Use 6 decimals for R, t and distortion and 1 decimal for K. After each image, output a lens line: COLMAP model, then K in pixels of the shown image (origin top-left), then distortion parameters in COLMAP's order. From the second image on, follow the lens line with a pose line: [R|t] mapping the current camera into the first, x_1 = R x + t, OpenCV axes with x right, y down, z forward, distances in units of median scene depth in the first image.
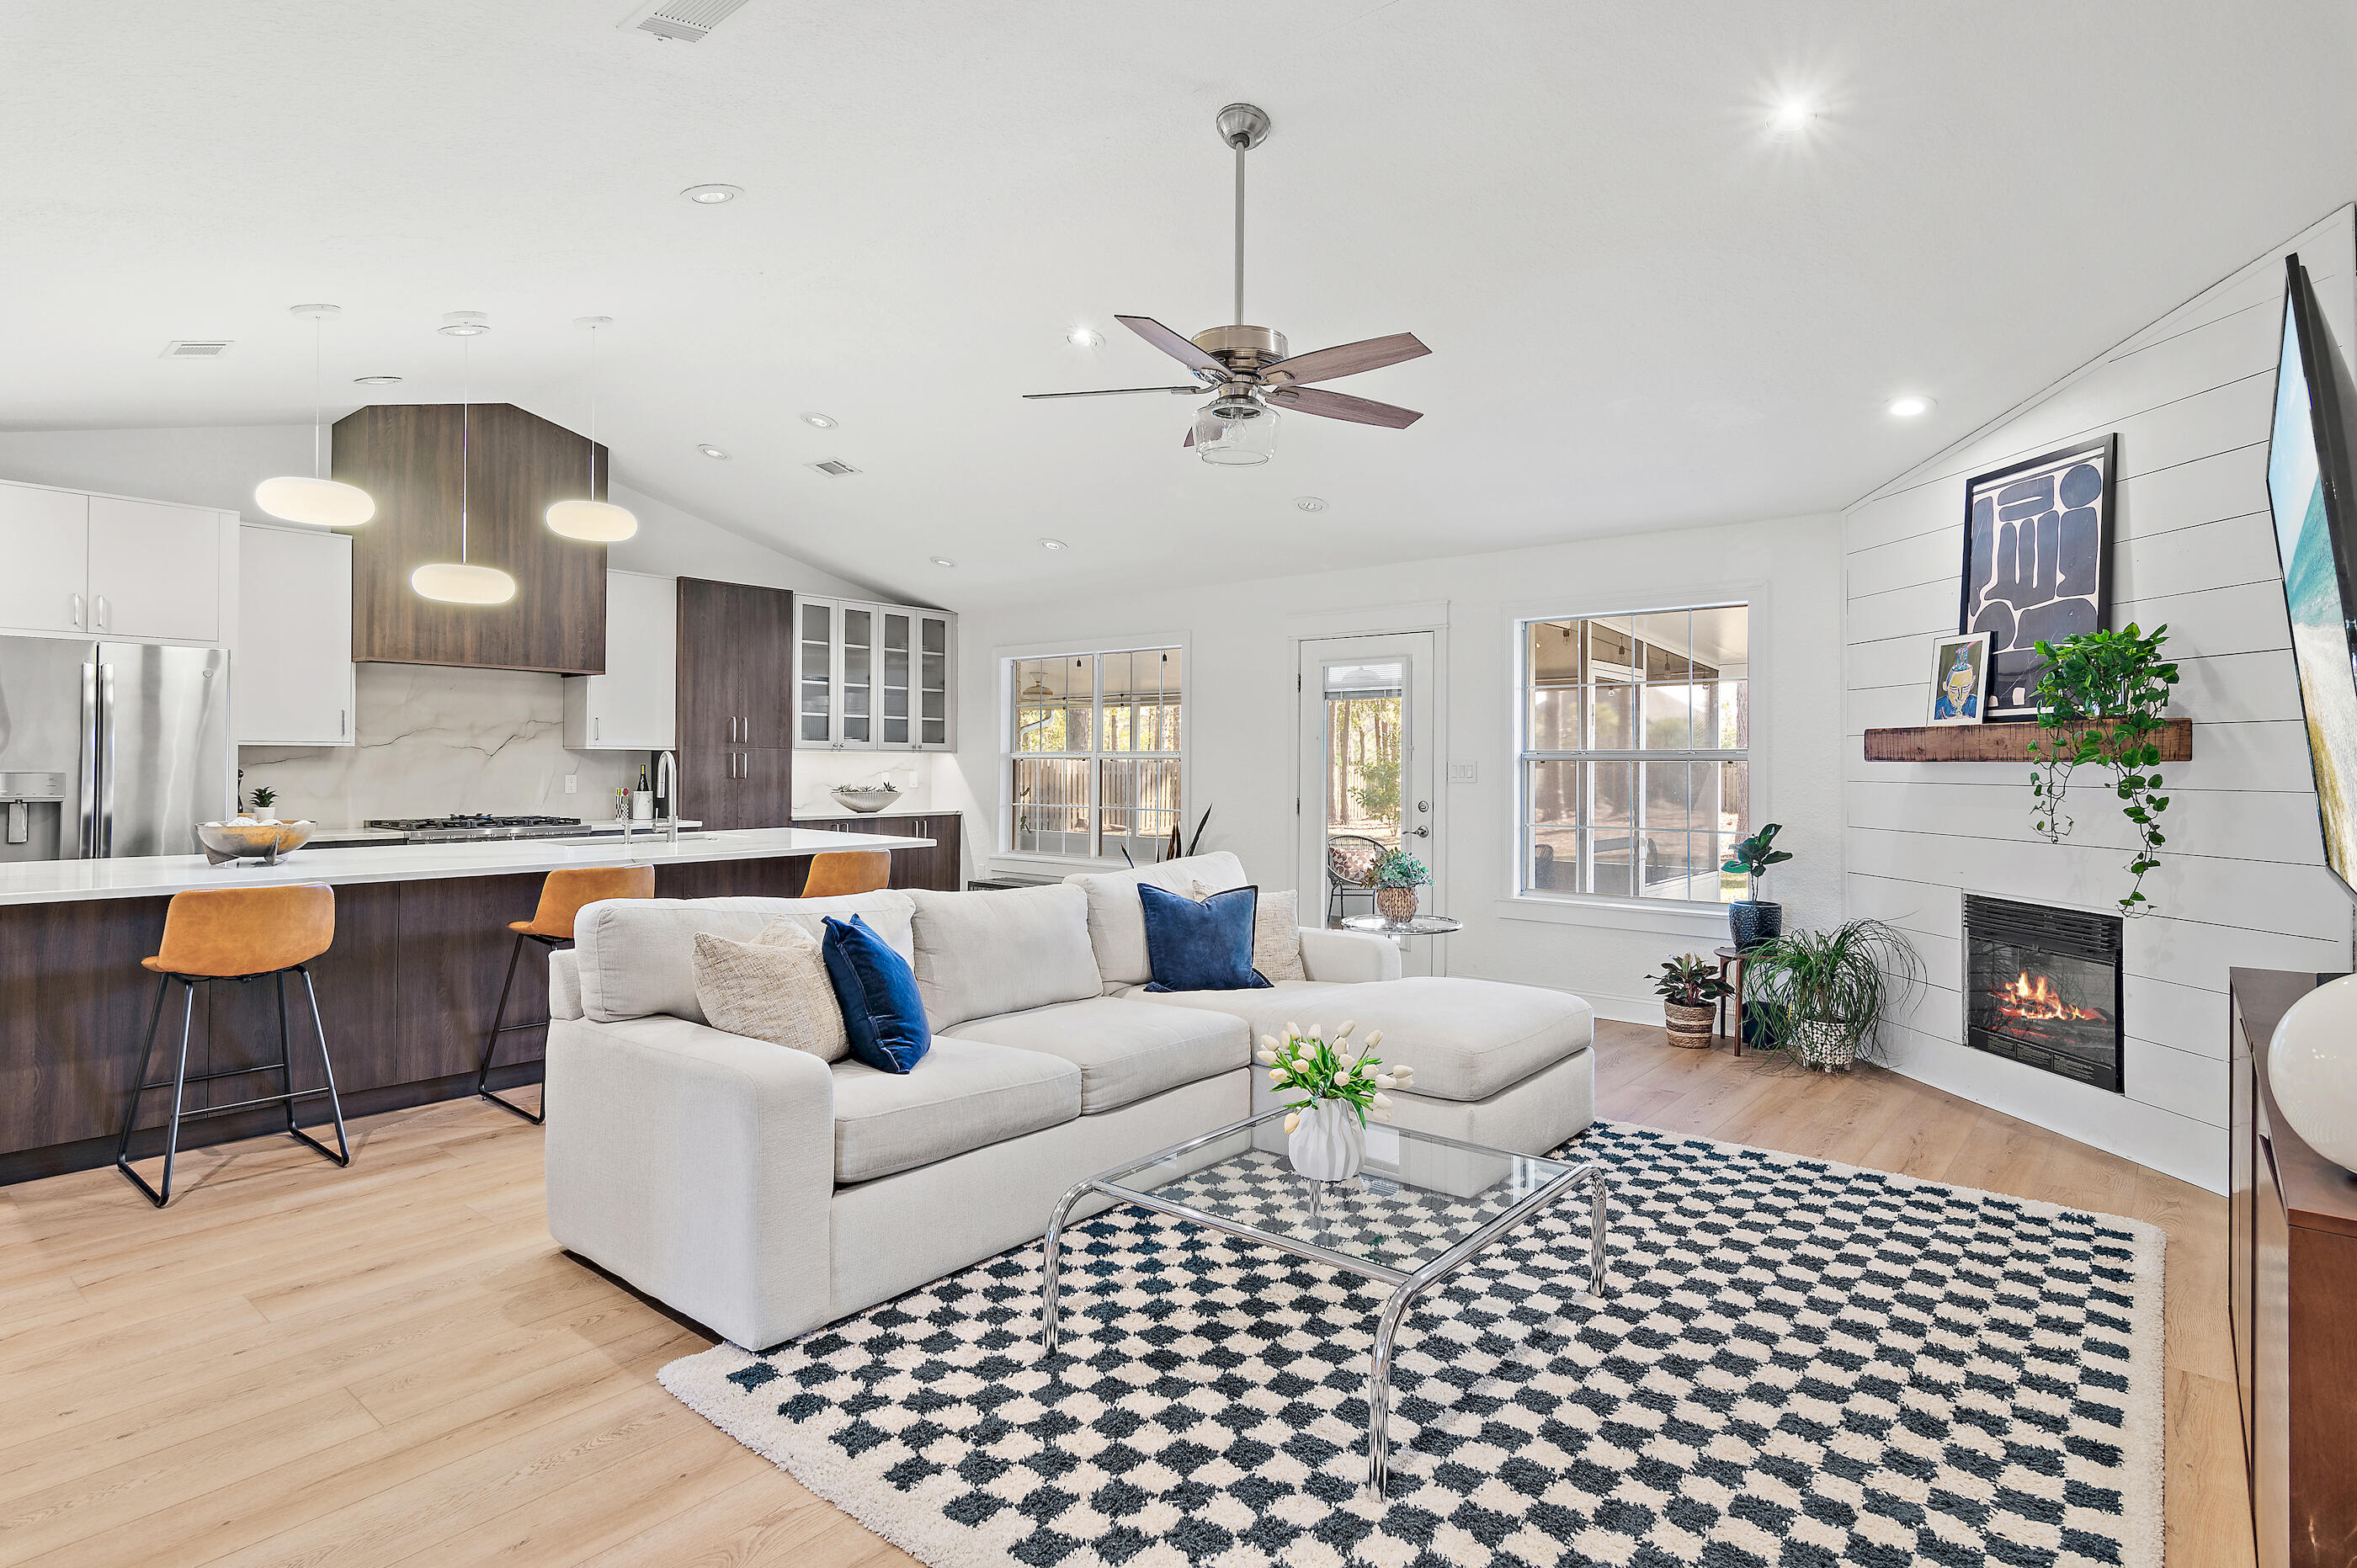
lens RADIAL K [[1201.1, 0, 1194.5], [0, 1201.1, 754.6], [0, 0, 1]] dist [0.004387, -0.002830]
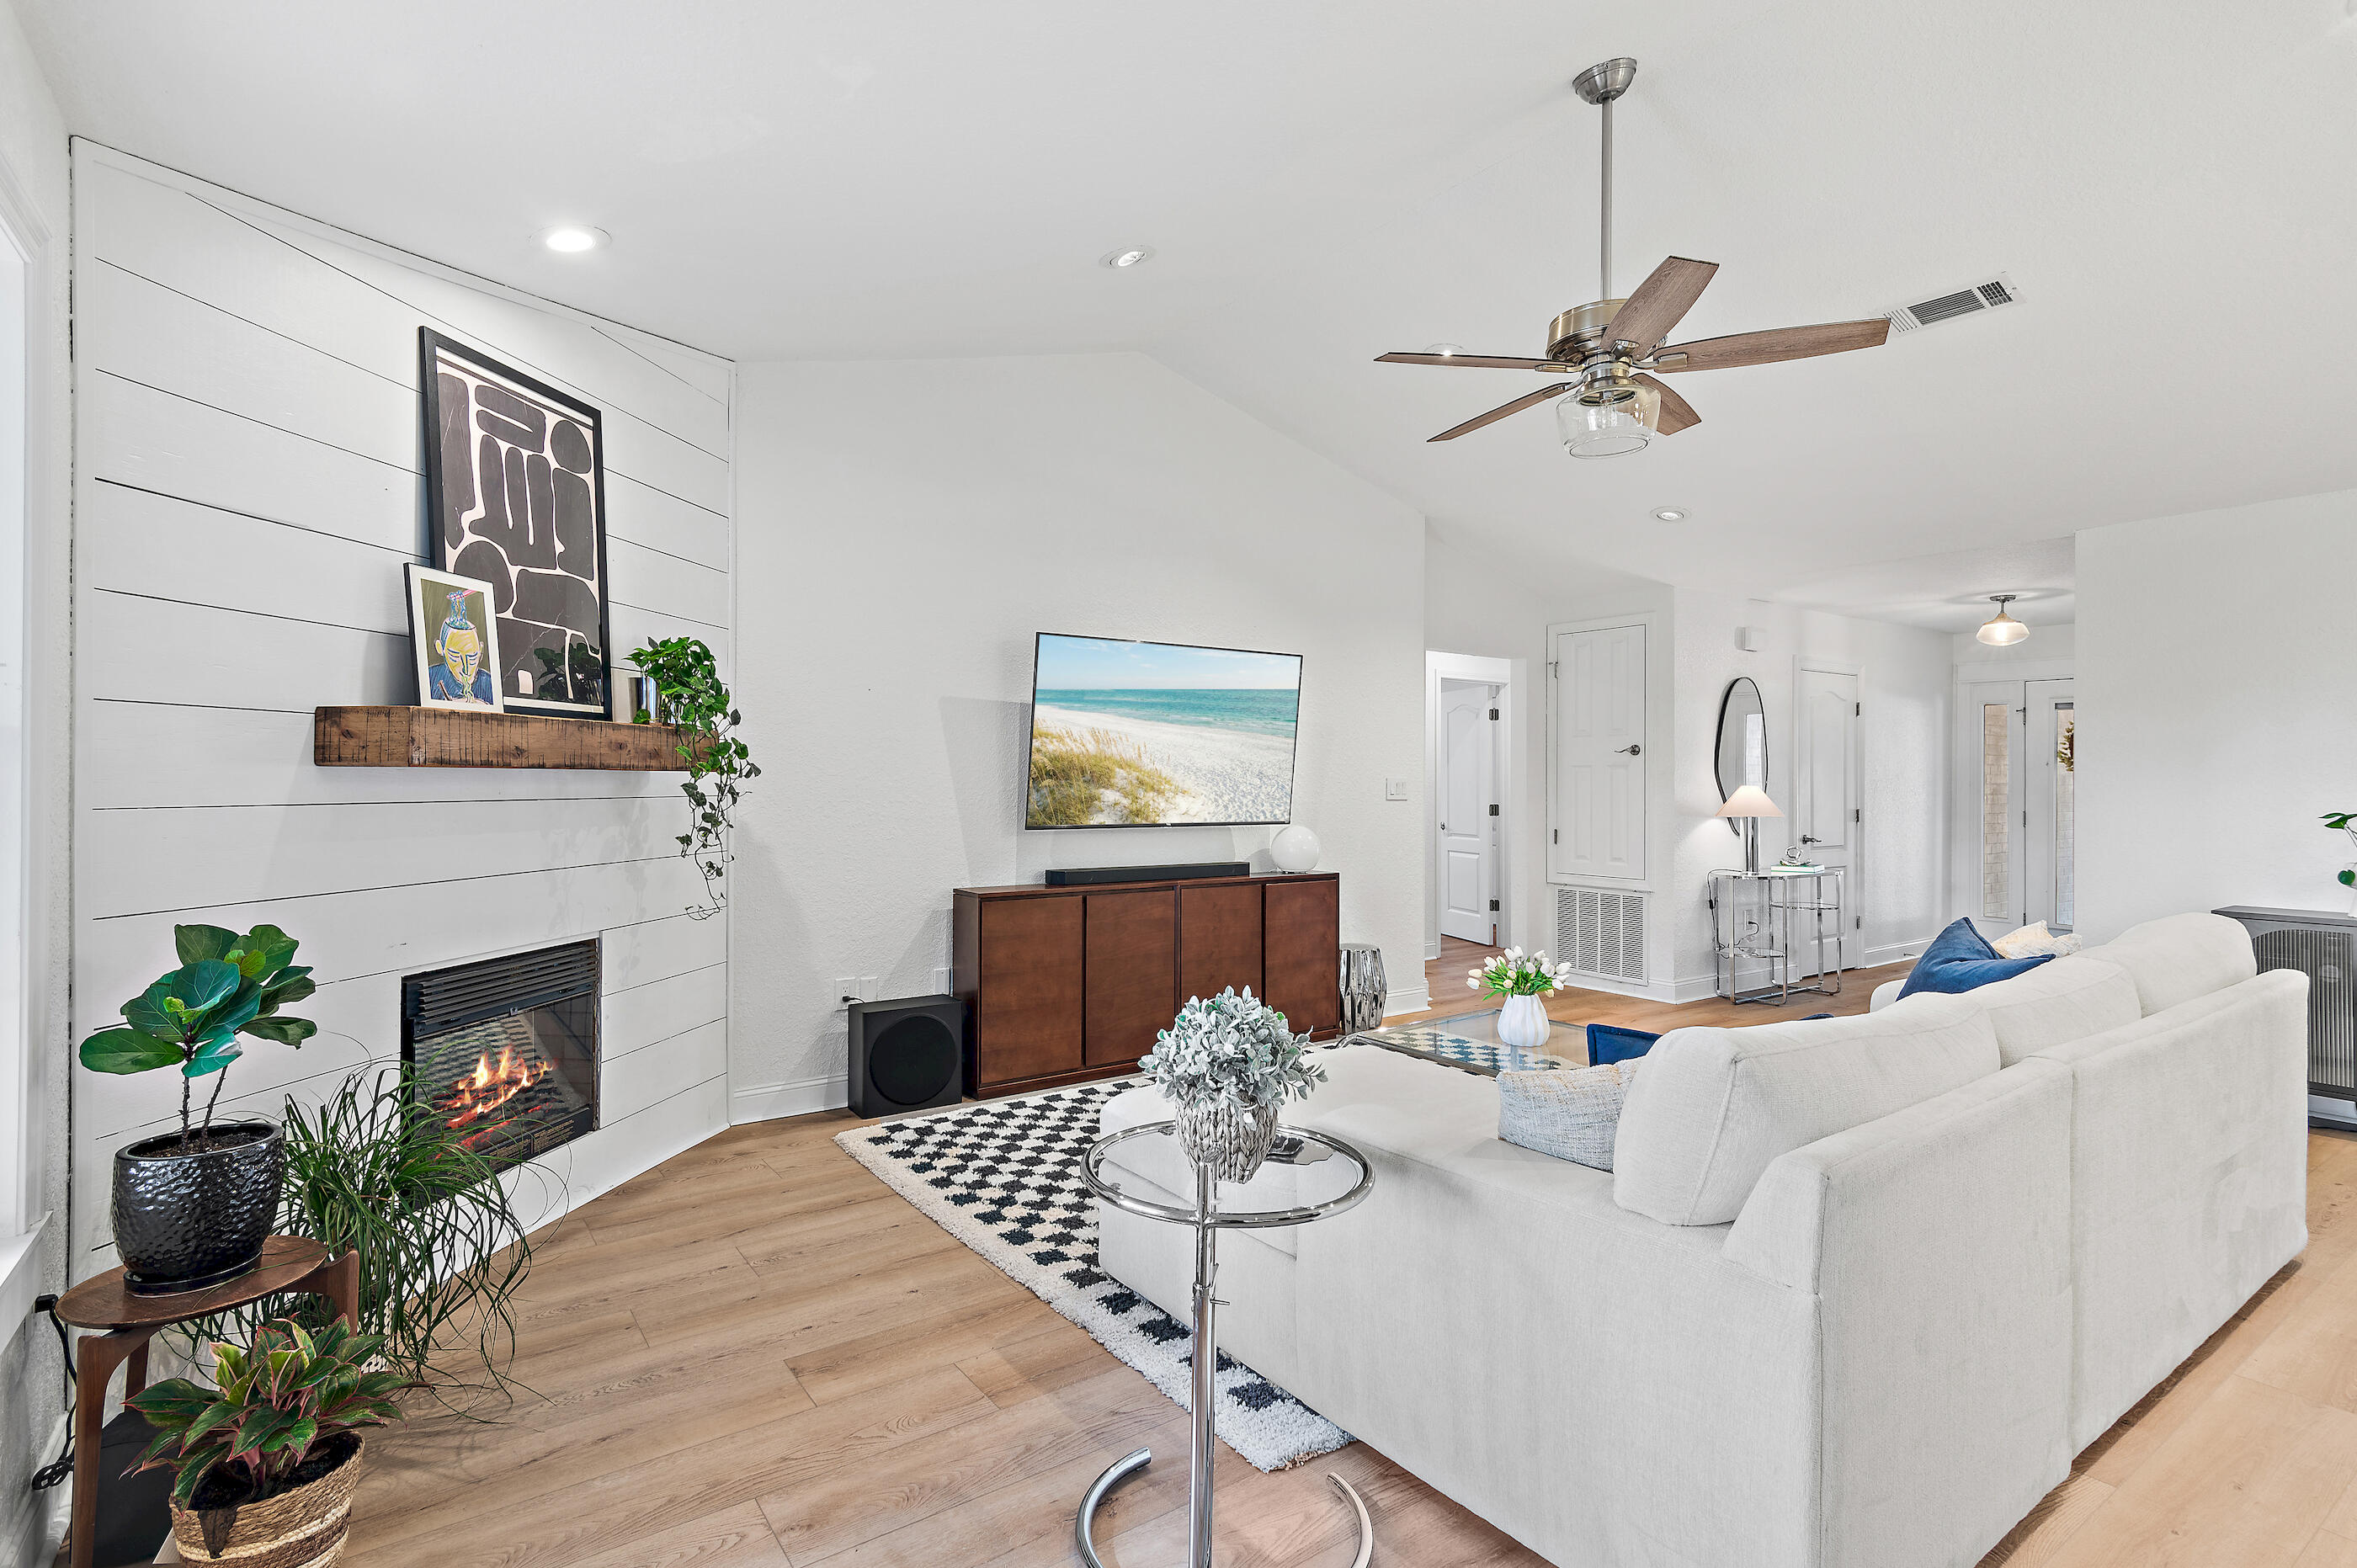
lens RADIAL K [[1151.2, 0, 1180.8], [0, 1151.2, 784.6], [0, 0, 1]] dist [0.017654, -0.000053]
pose [[-0.966140, -0.012070, 0.257736, 0.063388], [-0.013200, 0.999909, -0.002655, 0.008021], [-0.257681, -0.005967, -0.966212, 1.037764]]
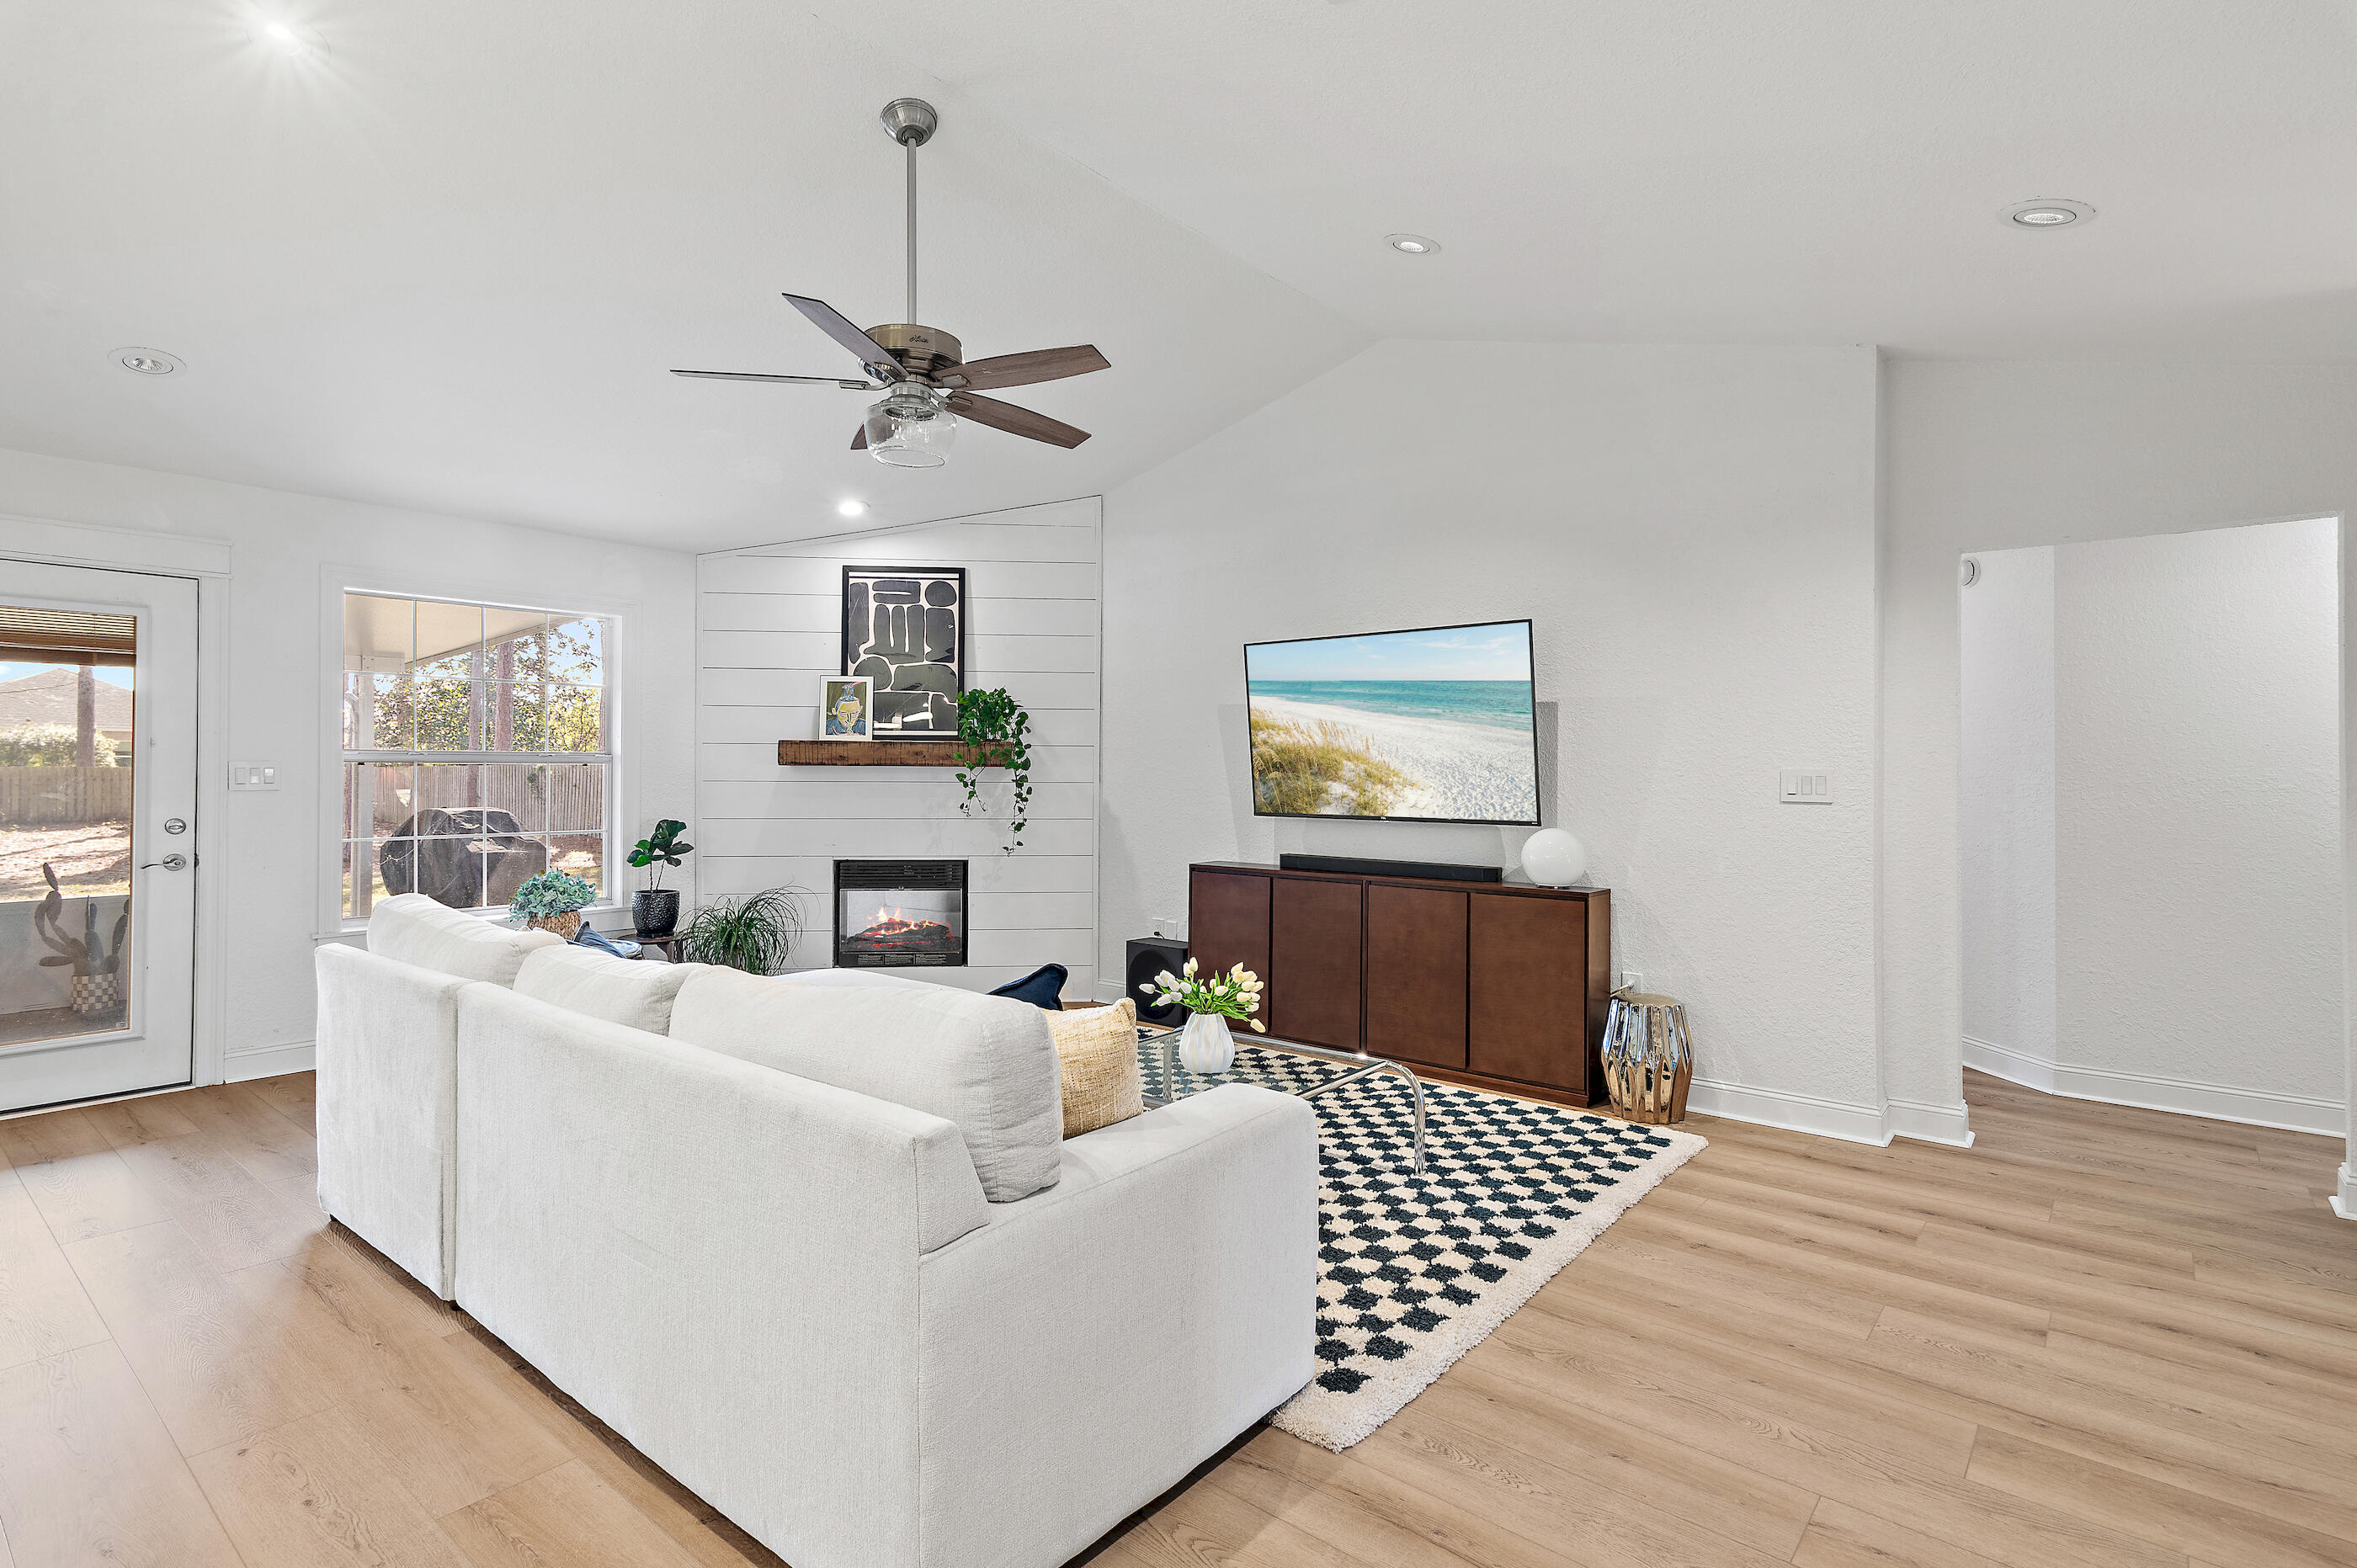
lens RADIAL K [[1151.2, 0, 1171.5], [0, 1151.2, 769.9], [0, 0, 1]] dist [0.017654, -0.000053]
pose [[0.008954, -0.003420, 0.999954, -0.489375], [-0.012862, 0.999911, 0.003535, 0.000759], [-0.999877, -0.012894, 0.008909, 0.417555]]
